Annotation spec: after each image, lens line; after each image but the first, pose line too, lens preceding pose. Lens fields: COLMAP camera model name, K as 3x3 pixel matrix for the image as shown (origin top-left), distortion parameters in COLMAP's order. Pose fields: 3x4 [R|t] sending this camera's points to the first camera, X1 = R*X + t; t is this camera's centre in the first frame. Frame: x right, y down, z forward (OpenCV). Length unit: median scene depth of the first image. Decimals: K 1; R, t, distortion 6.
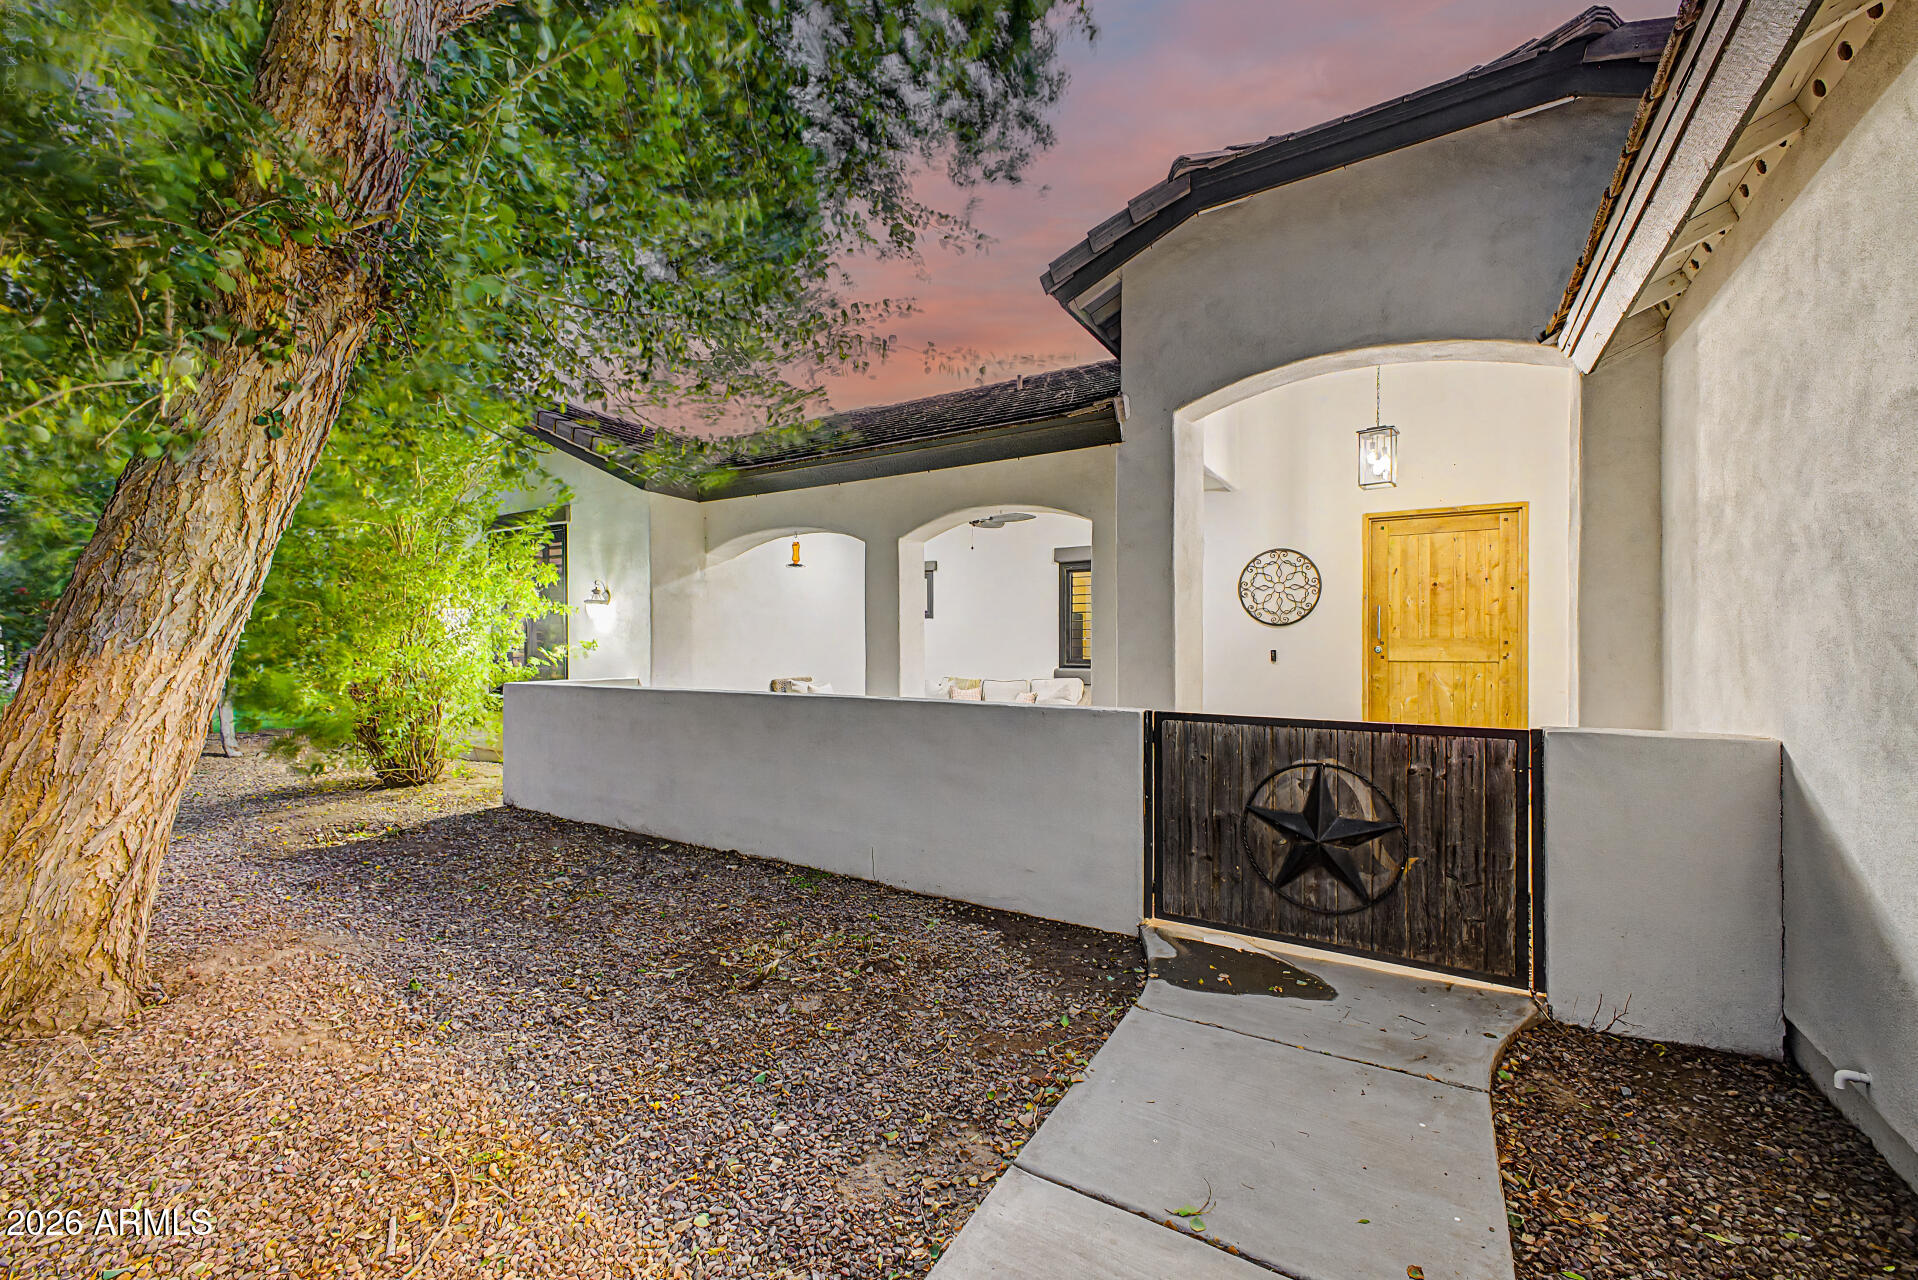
lens RADIAL K [[757.2, 0, 963.4], [0, 757.2, 646.1], [0, 0, 1]] dist [0.007428, -0.000706]
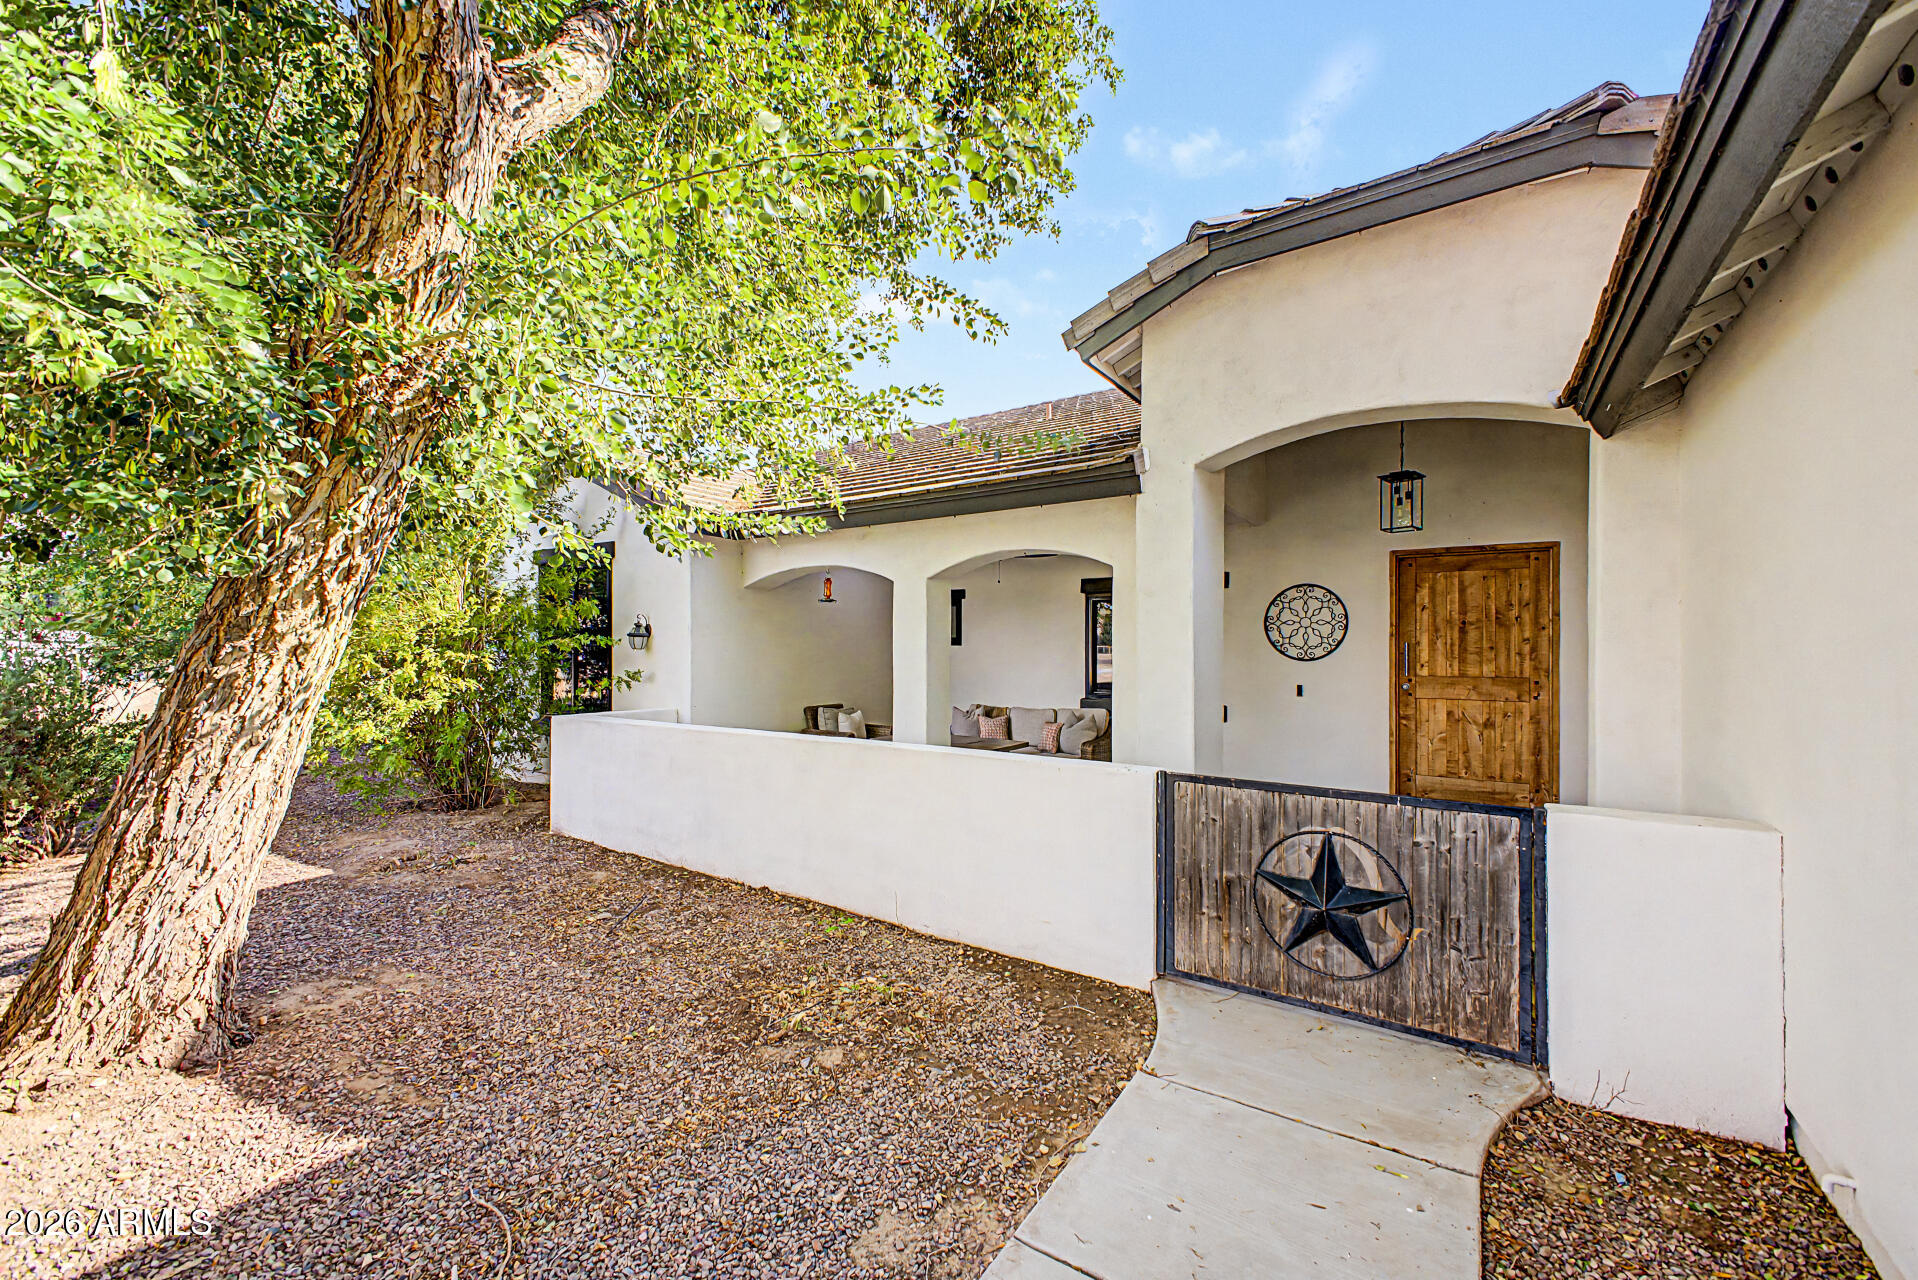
lens RADIAL K [[757.2, 0, 963.4], [0, 757.2, 646.1], [0, 0, 1]] dist [0.007428, -0.000706]
pose [[0.998917, 0.003367, -0.046406, 0.027607], [-0.003604, 0.999981, -0.005020, -0.093713], [0.046388, 0.005182, 0.998910, -0.050904]]
